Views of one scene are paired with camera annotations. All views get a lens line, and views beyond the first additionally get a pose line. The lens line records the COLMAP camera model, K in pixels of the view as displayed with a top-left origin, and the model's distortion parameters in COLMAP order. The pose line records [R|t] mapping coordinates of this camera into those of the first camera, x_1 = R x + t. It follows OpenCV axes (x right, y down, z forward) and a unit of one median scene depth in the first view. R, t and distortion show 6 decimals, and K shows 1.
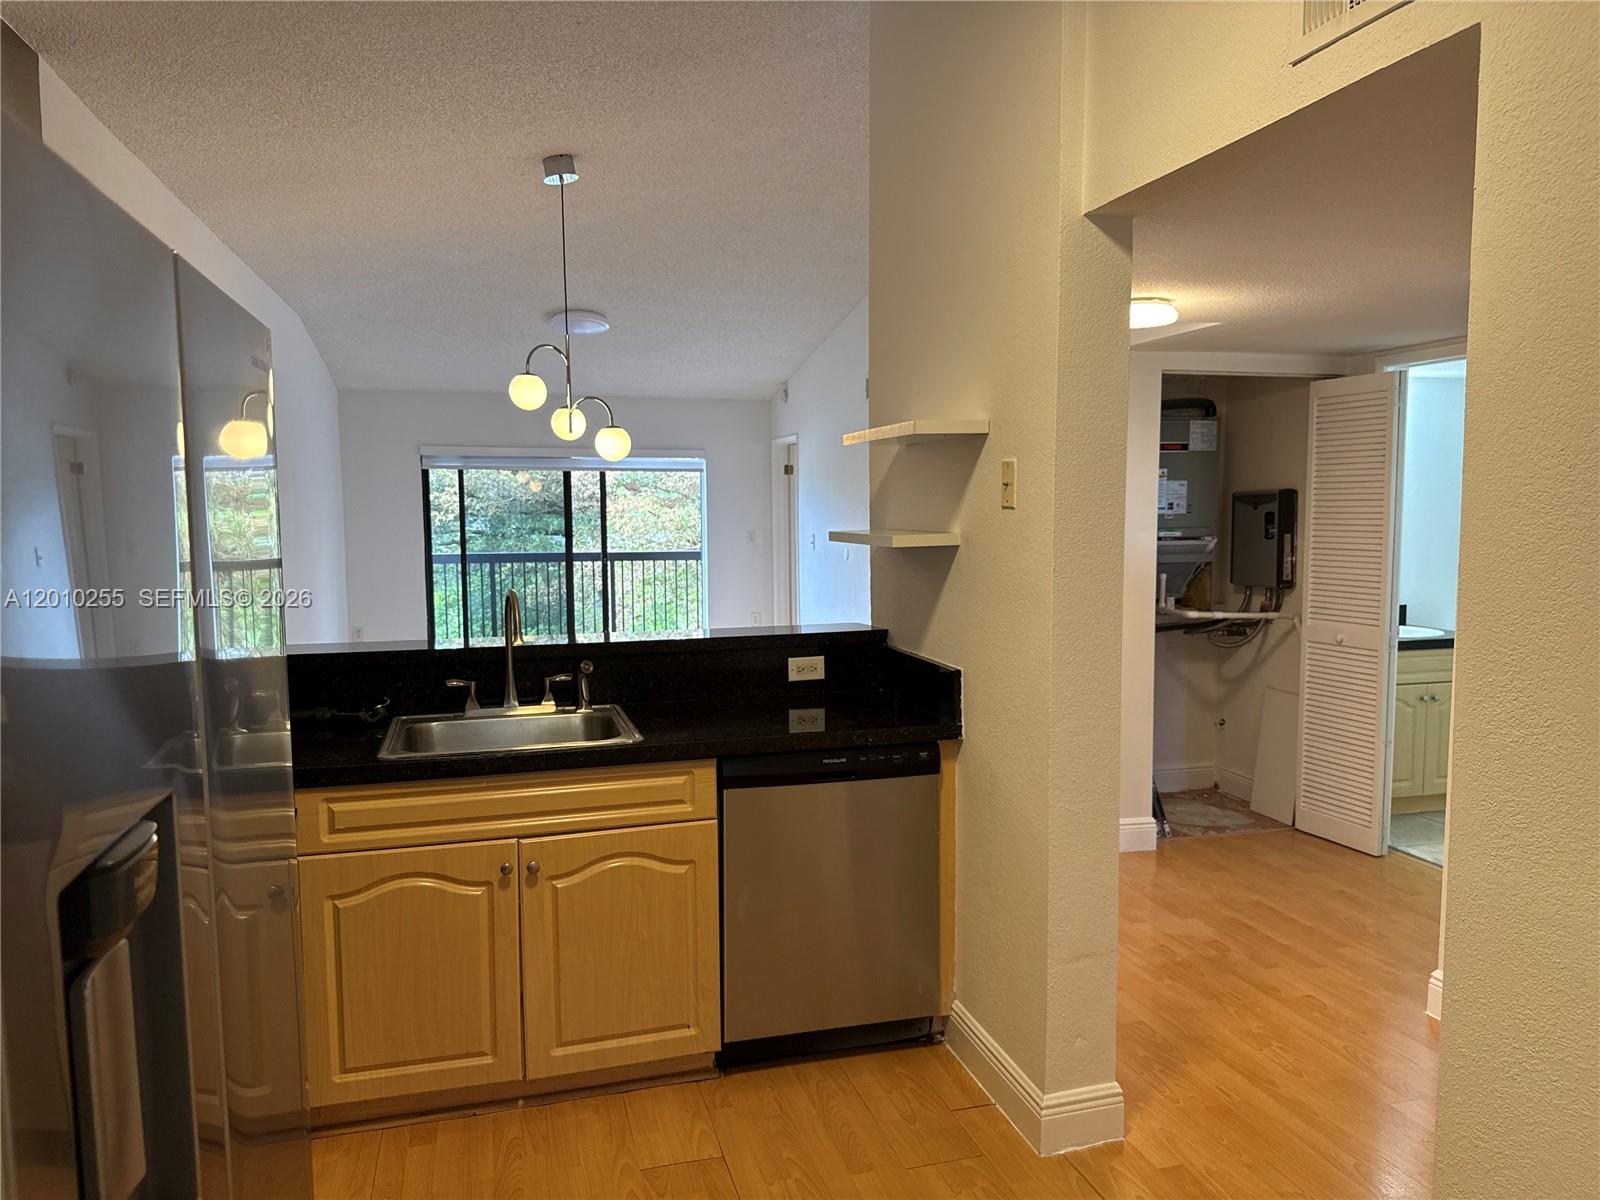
lens RADIAL K [[1142.3, 0, 799.8], [0, 1142.3, 607.8], [0, 0, 1]] dist [0.016017, -0.017465]
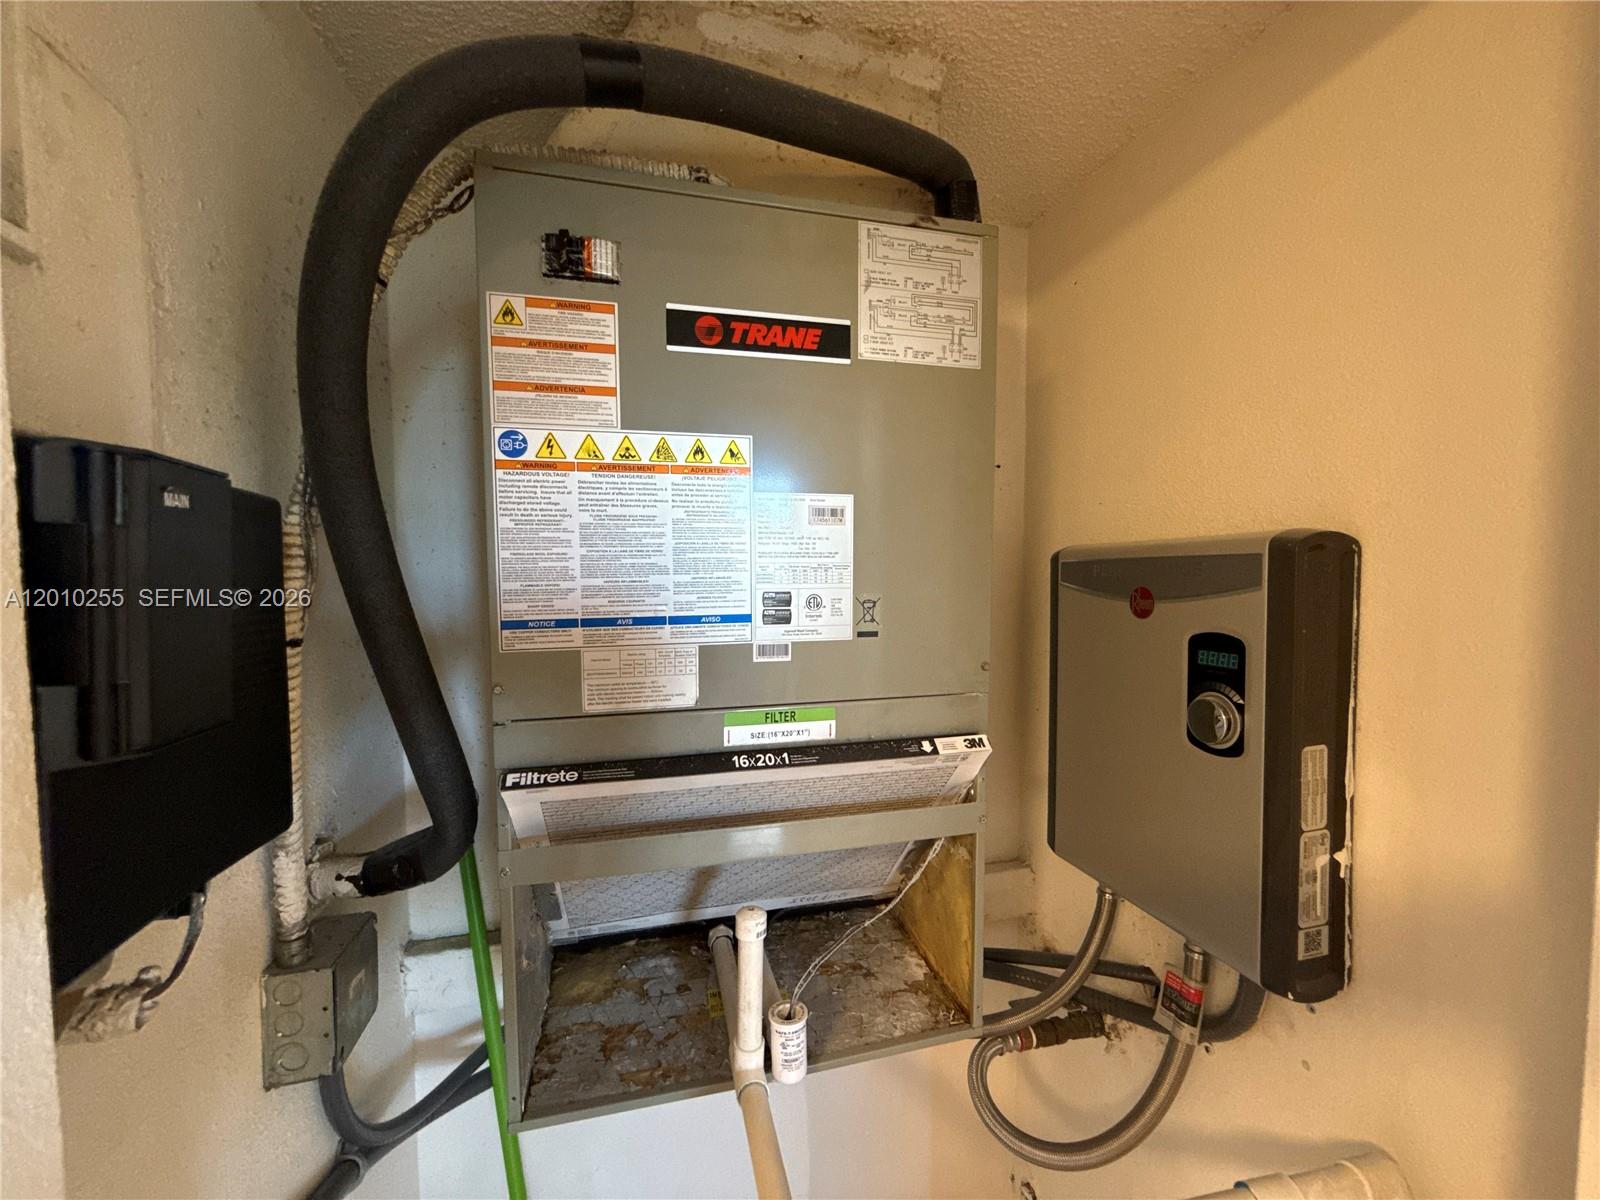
lens RADIAL K [[638.1, 0, 811.0], [0, 638.1, 592.7], [0, 0, 1]] dist [-0.002665, -0.000134]
pose [[0.999916, 0.005151, 0.011890, 0.327706], [-0.004520, 0.998611, -0.052501, -0.085069], [-0.012144, 0.052442, 0.998550, 0.872433]]
